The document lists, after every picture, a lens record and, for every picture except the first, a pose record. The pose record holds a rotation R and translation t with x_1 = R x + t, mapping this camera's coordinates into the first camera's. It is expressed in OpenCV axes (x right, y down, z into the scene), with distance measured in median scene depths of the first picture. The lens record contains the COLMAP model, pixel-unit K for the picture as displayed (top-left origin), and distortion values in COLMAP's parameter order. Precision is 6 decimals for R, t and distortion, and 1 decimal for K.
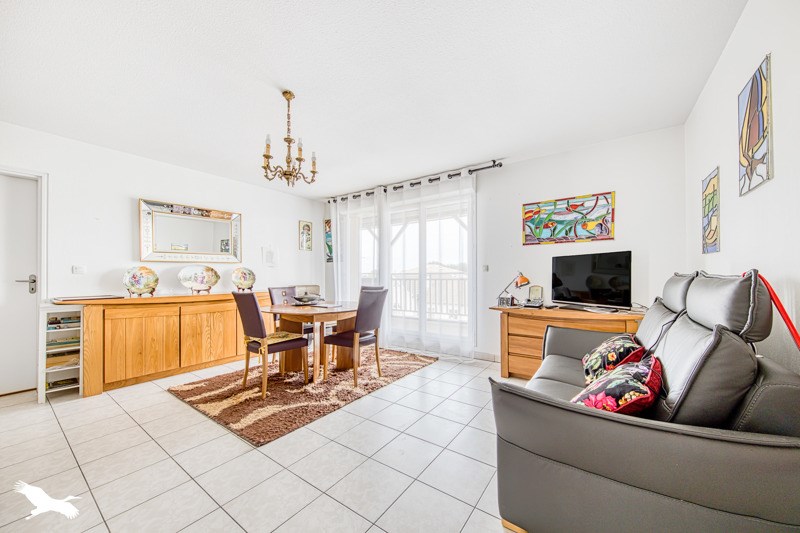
lens RADIAL K [[284.7, 0, 403.4], [0, 284.7, 270.7], [0, 0, 1]] dist [0.003785, 0.000030]
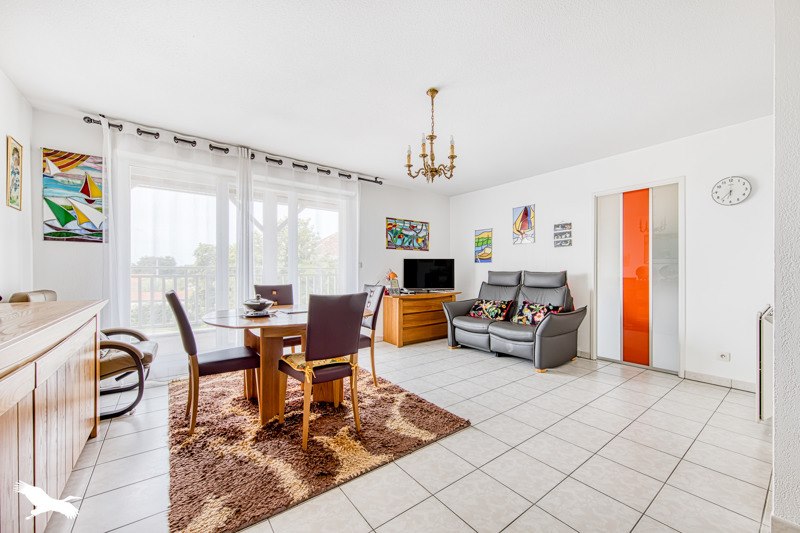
lens RADIAL K [[315.8, 0, 402.2], [0, 315.8, 271.8], [0, 0, 1]] dist [0.003219, 0.000075]
pose [[0.308656, 0.004034, 0.951165, -1.036725], [-0.021020, 0.999776, 0.002581, 0.014070], [-0.950942, -0.020791, 0.308671, 0.521291]]
